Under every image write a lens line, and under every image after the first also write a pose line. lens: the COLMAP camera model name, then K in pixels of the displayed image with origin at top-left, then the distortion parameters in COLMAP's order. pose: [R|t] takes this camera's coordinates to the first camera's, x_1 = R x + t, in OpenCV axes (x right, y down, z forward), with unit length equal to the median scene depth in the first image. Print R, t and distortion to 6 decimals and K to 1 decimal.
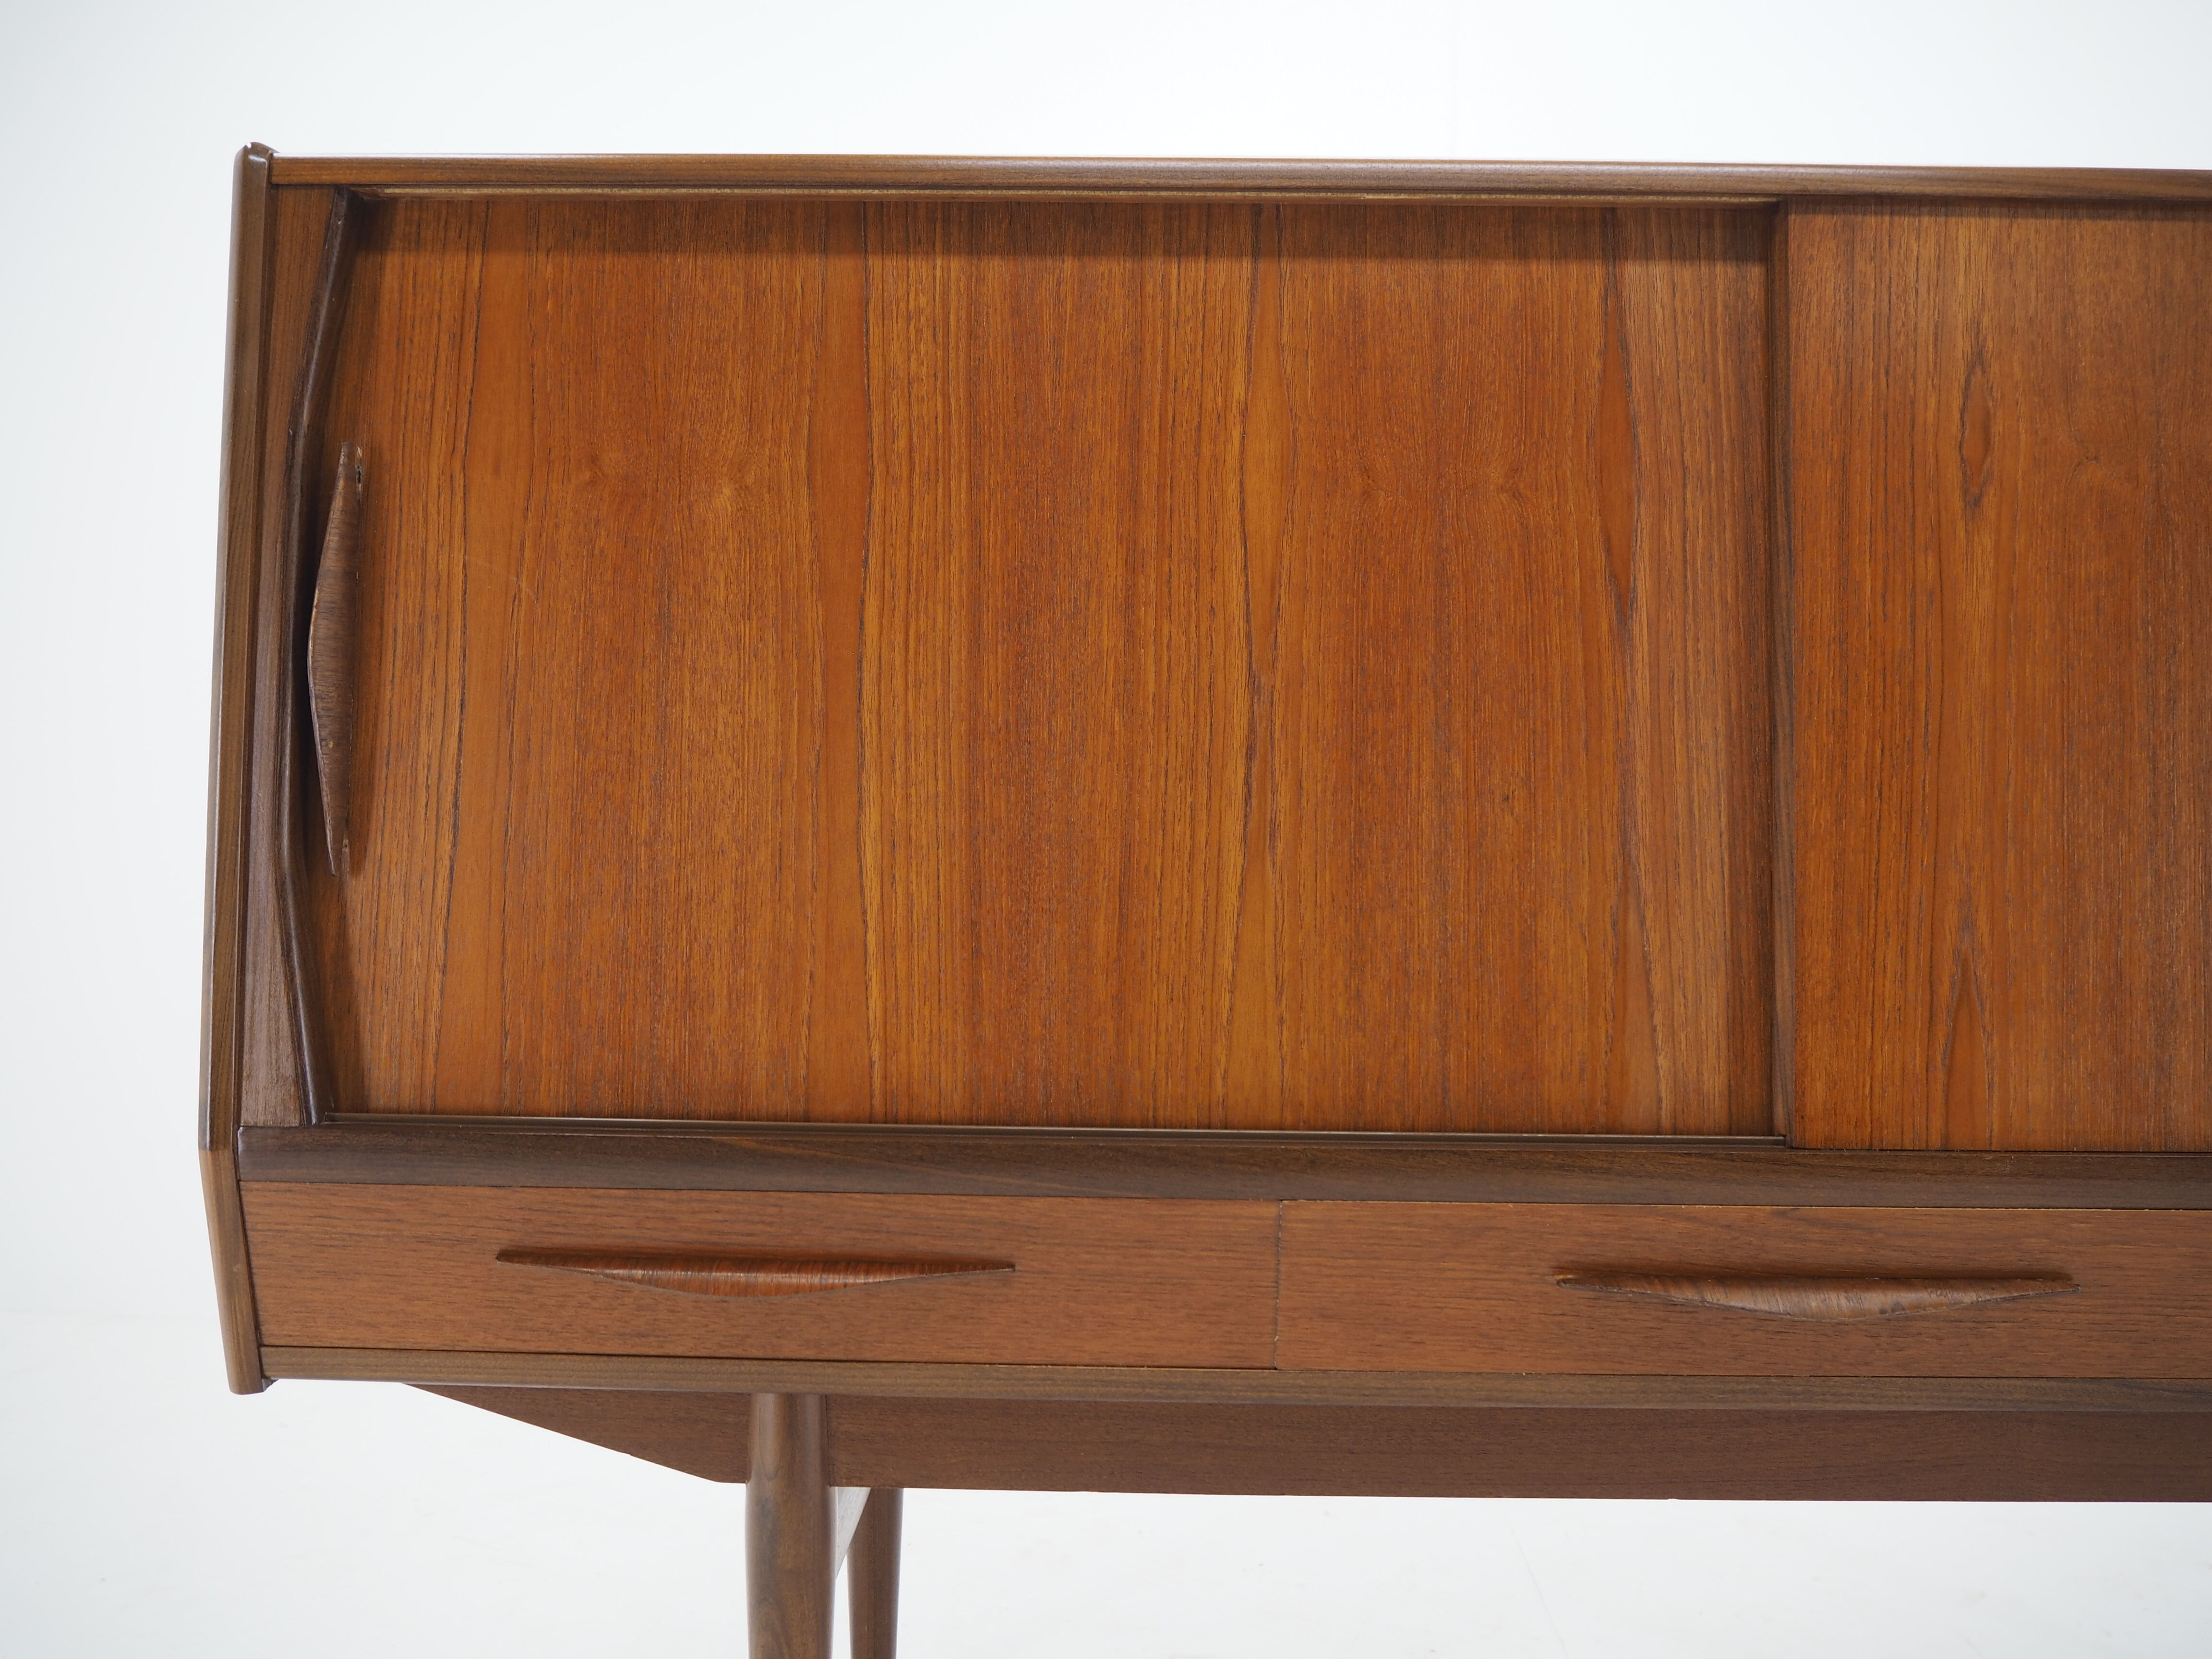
lens RADIAL K [[1865.3, 0, 1102.6], [0, 1865.3, 827.4], [0, 0, 1]] dist [-0.049316, 0.021403]
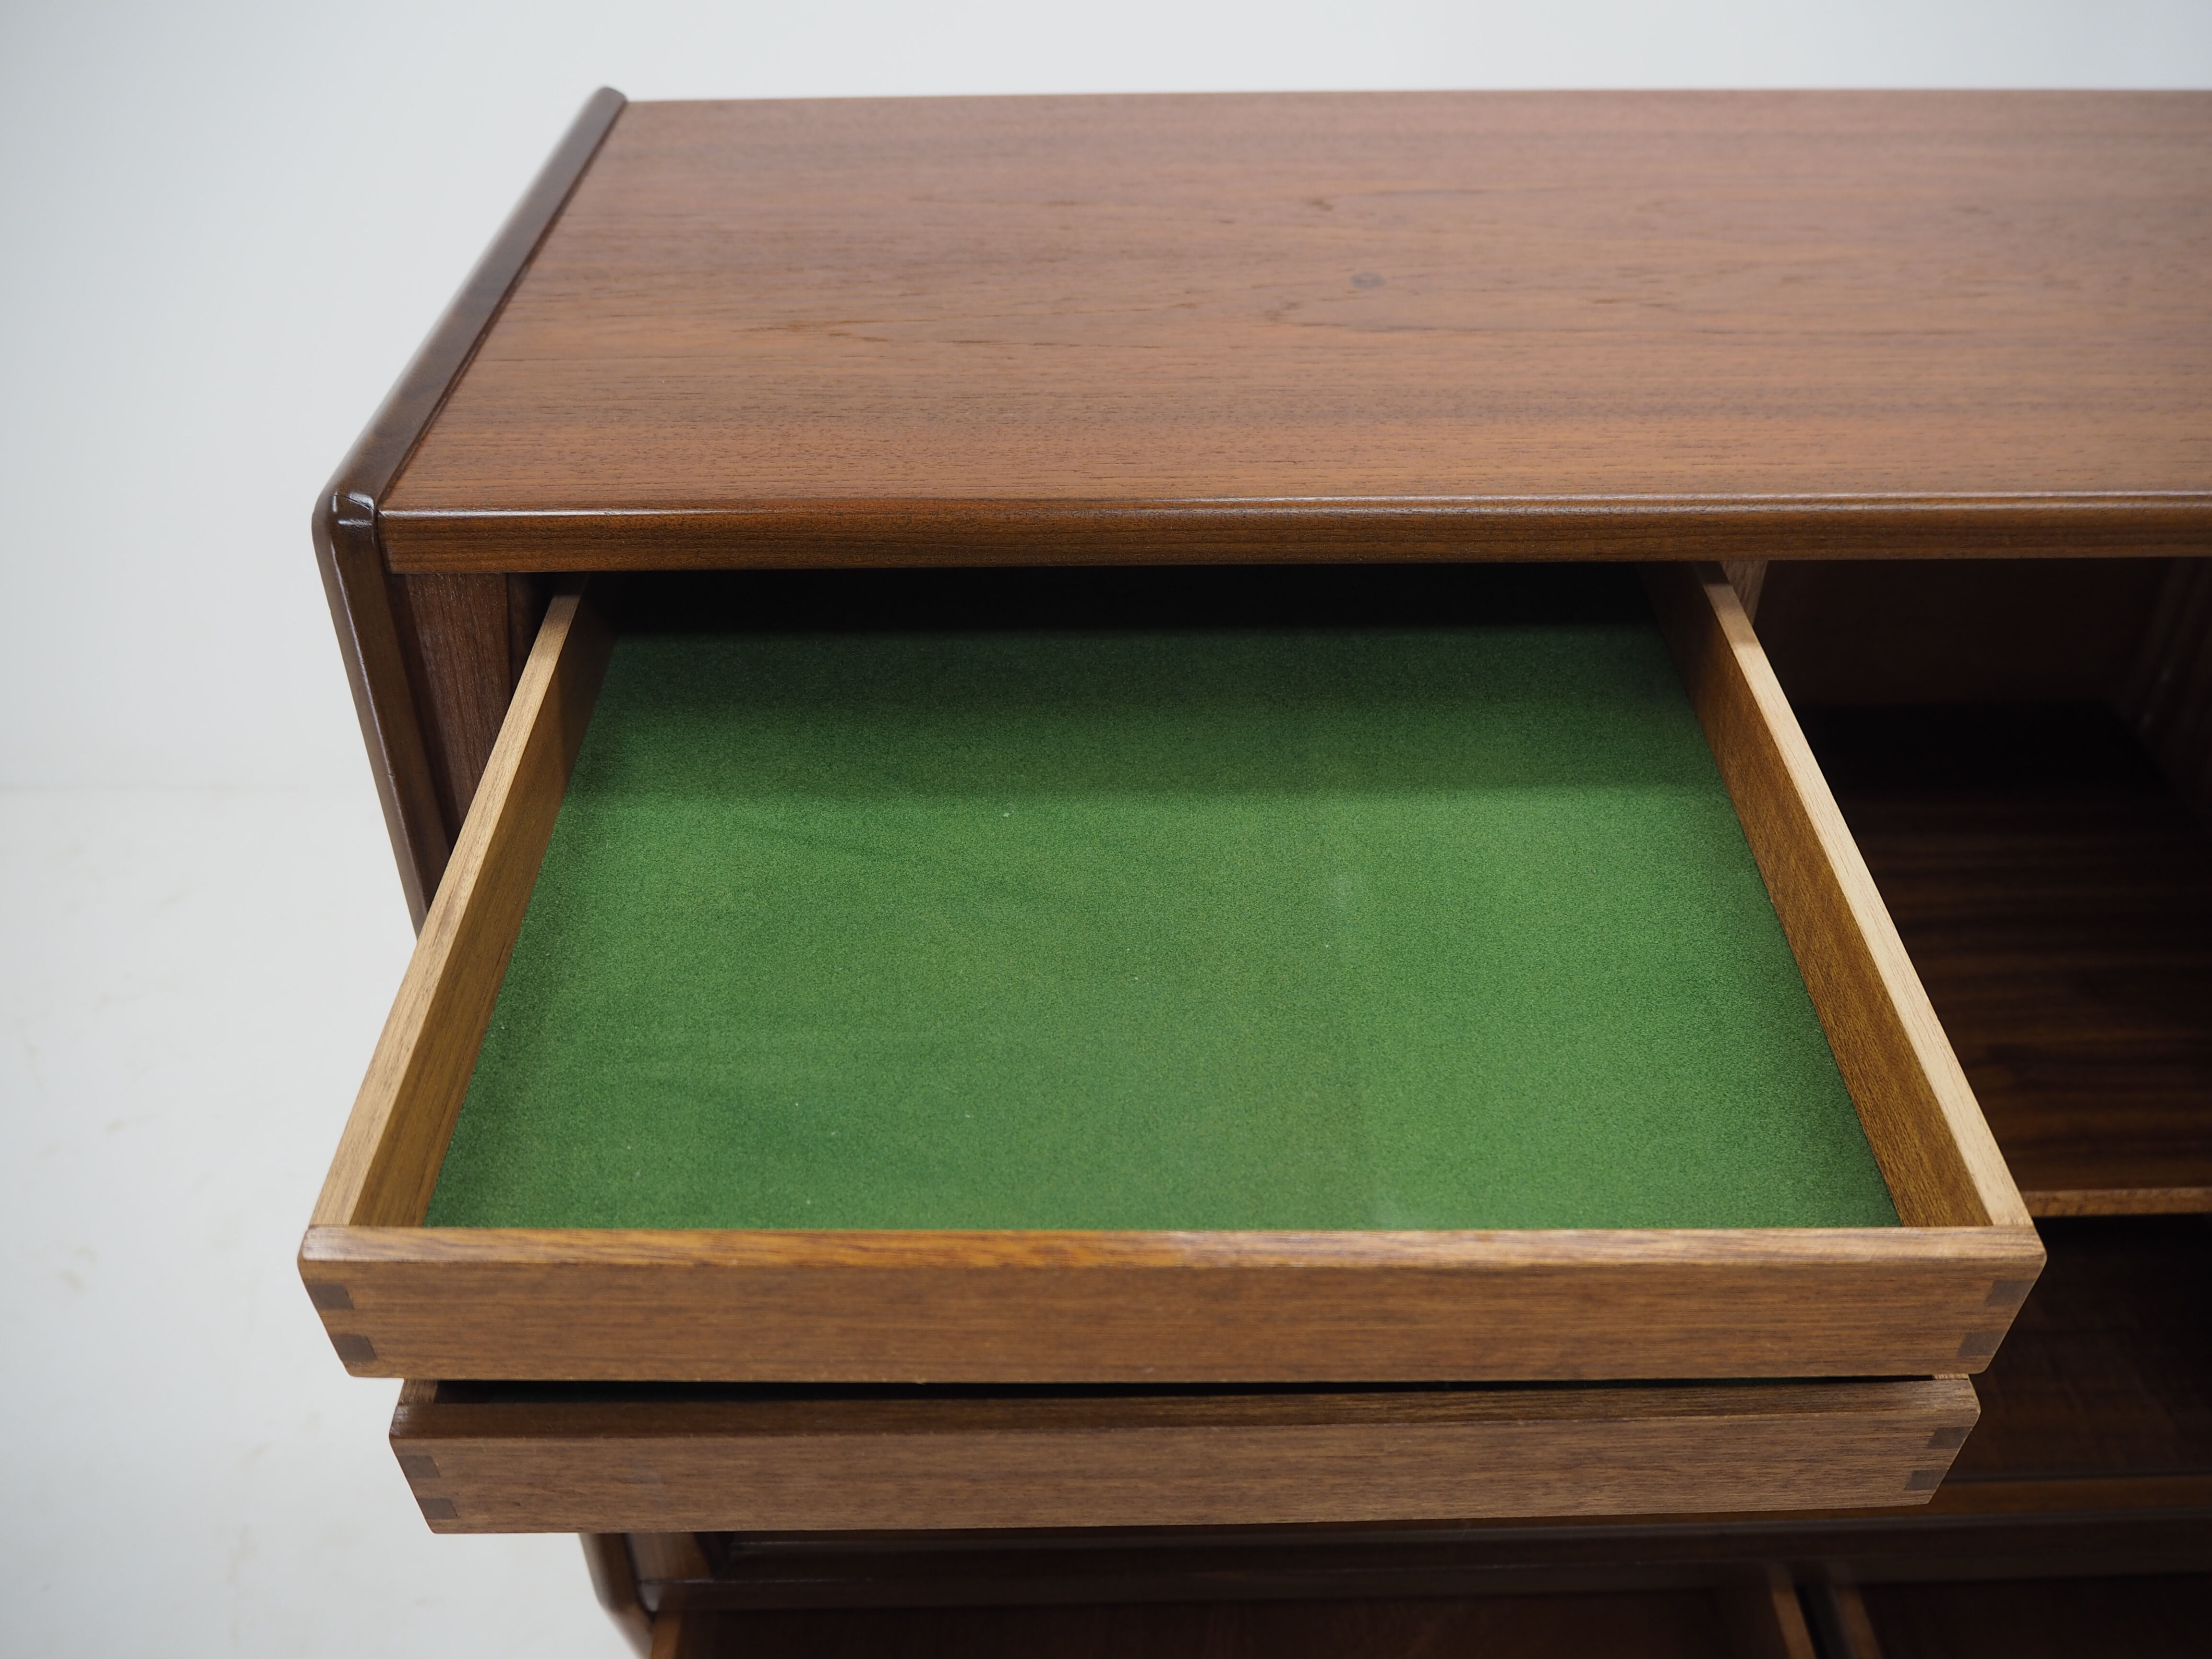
lens RADIAL K [[1865.3, 0, 1108.7], [0, 1865.3, 814.6], [0, 0, 1]] dist [-0.049316, 0.021403]
pose [[0.999413, -0.033331, 0.007933, -0.238708], [0.022483, 0.812716, 0.582226, -0.609615], [-0.025853, -0.581706, 0.812988, 0.490041]]
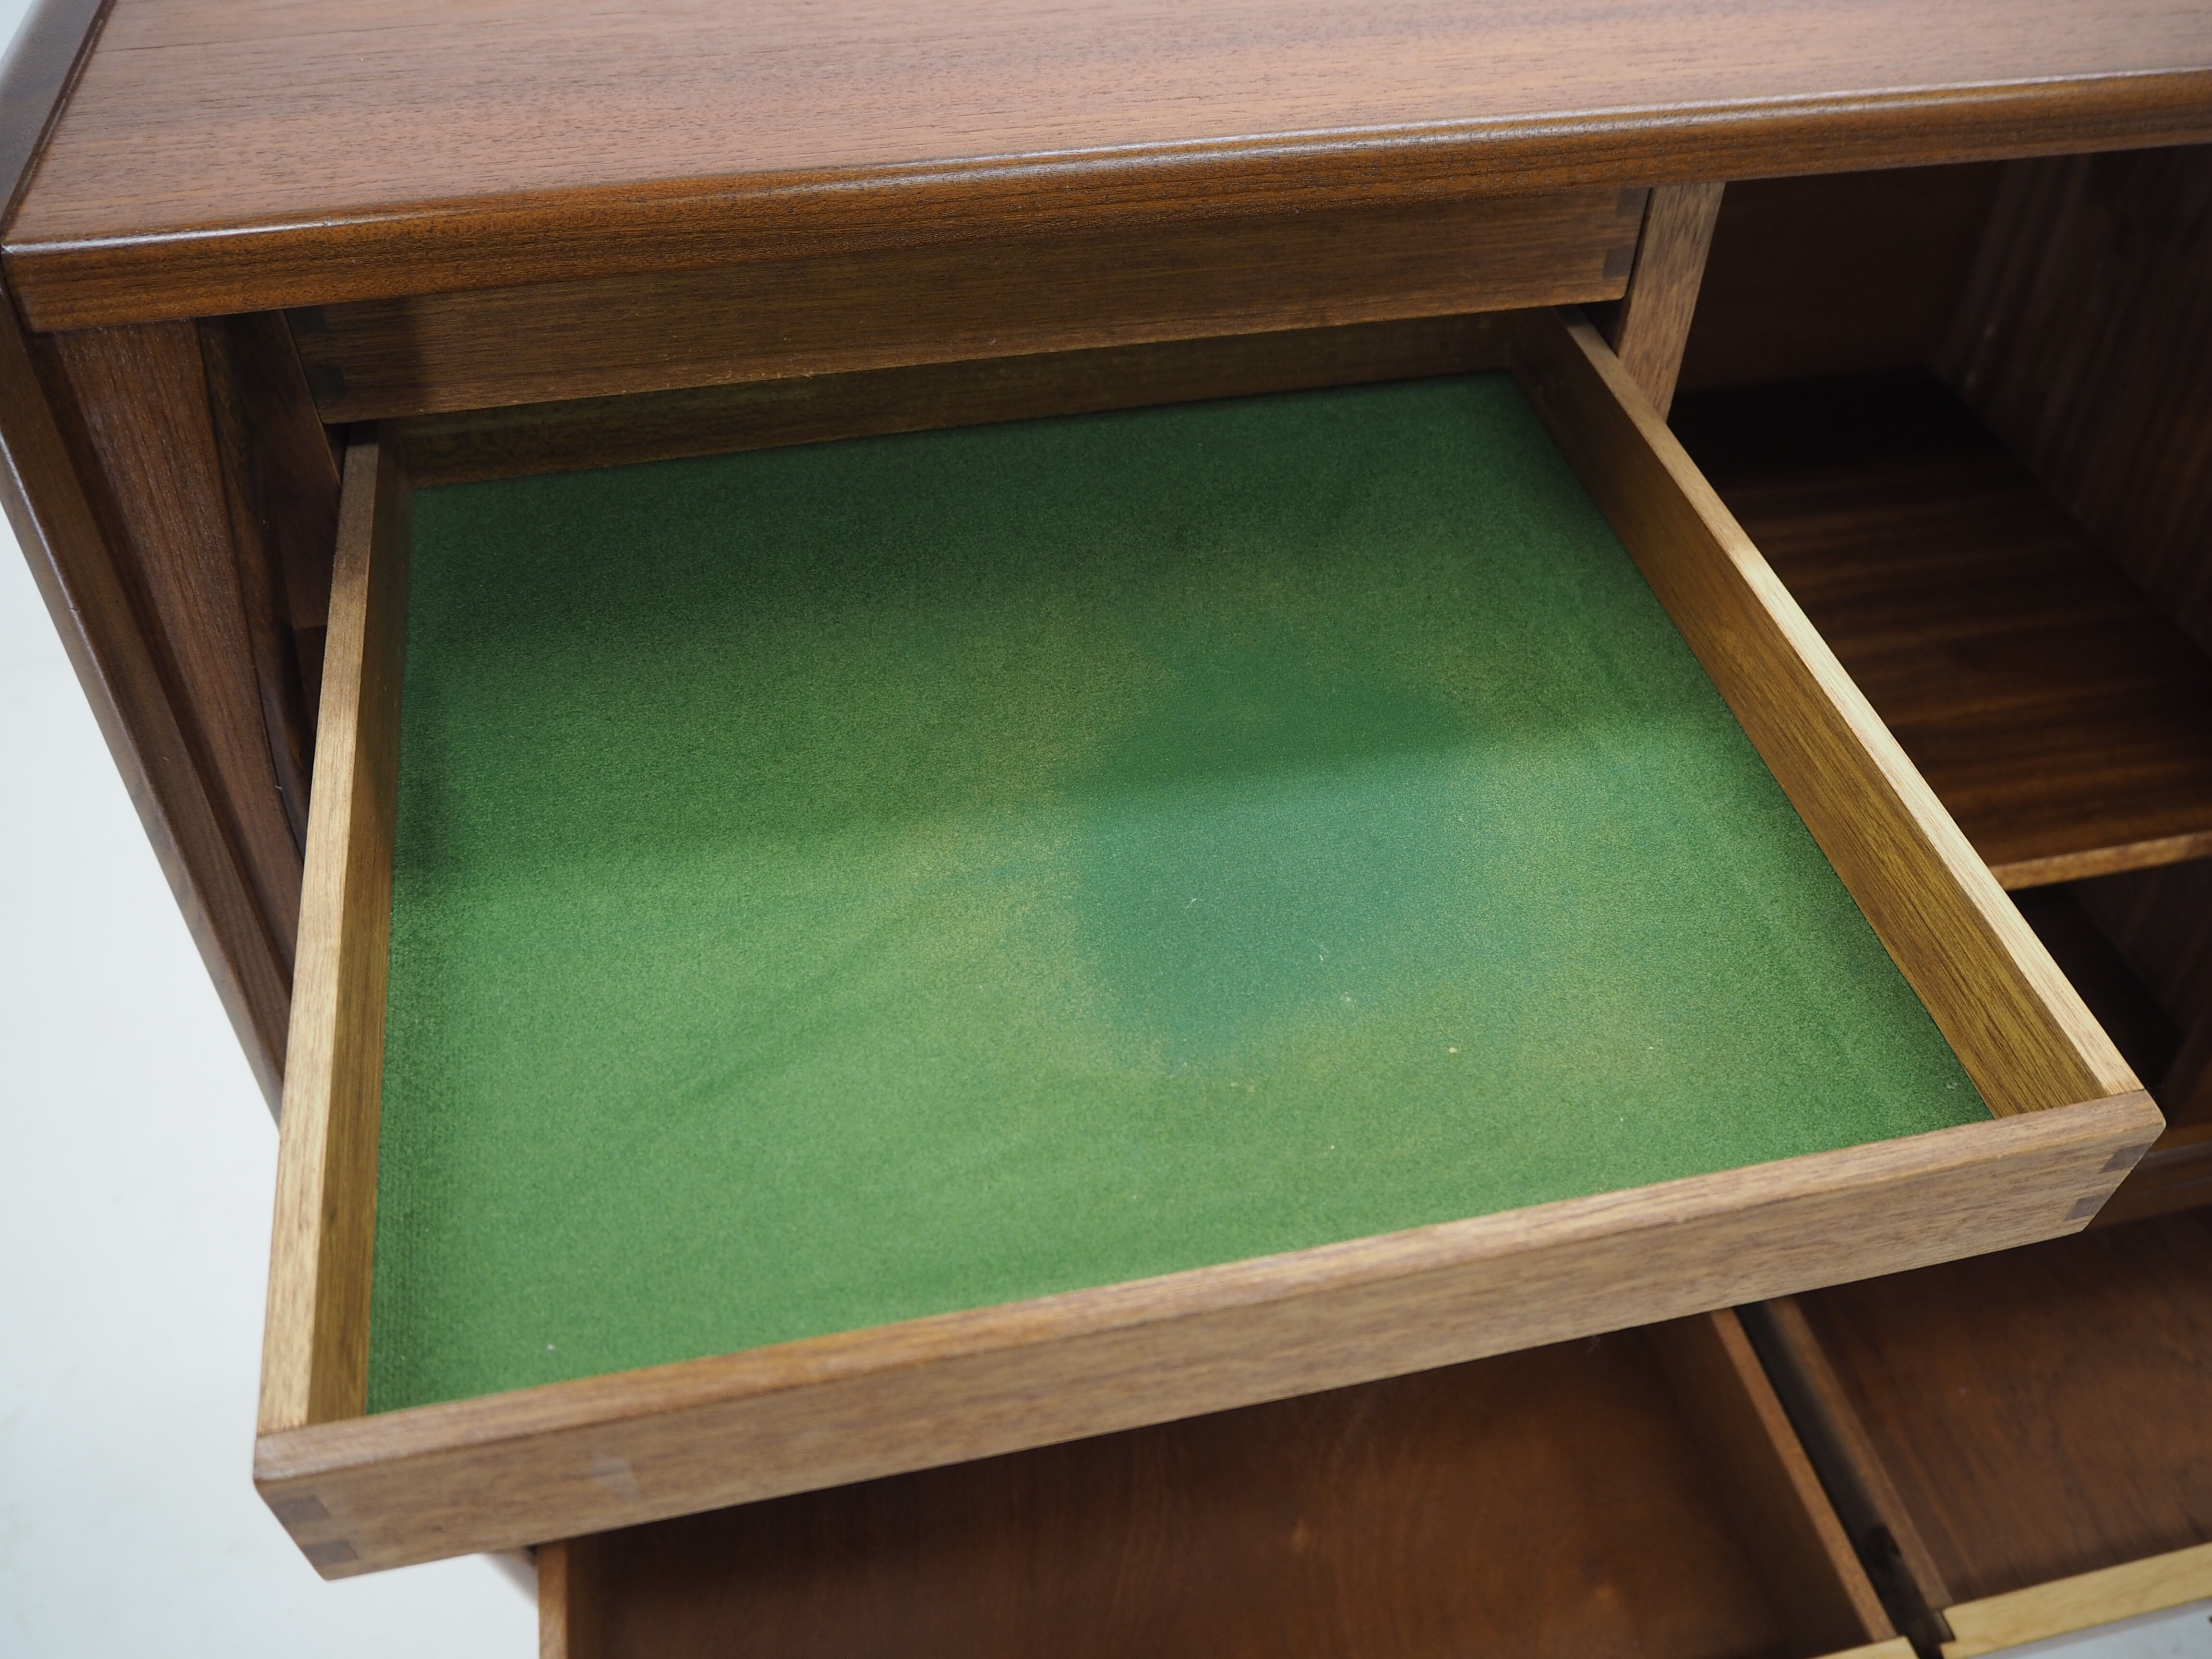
lens RADIAL K [[1865.3, 0, 1117.7], [0, 1865.3, 819.0], [0, 0, 1]] dist [-0.049316, 0.021403]
pose [[0.974626, -0.158544, 0.158011, -0.294581], [0.010681, 0.738051, 0.674660, -0.541219], [-0.223584, -0.655854, 0.721017, 0.572790]]
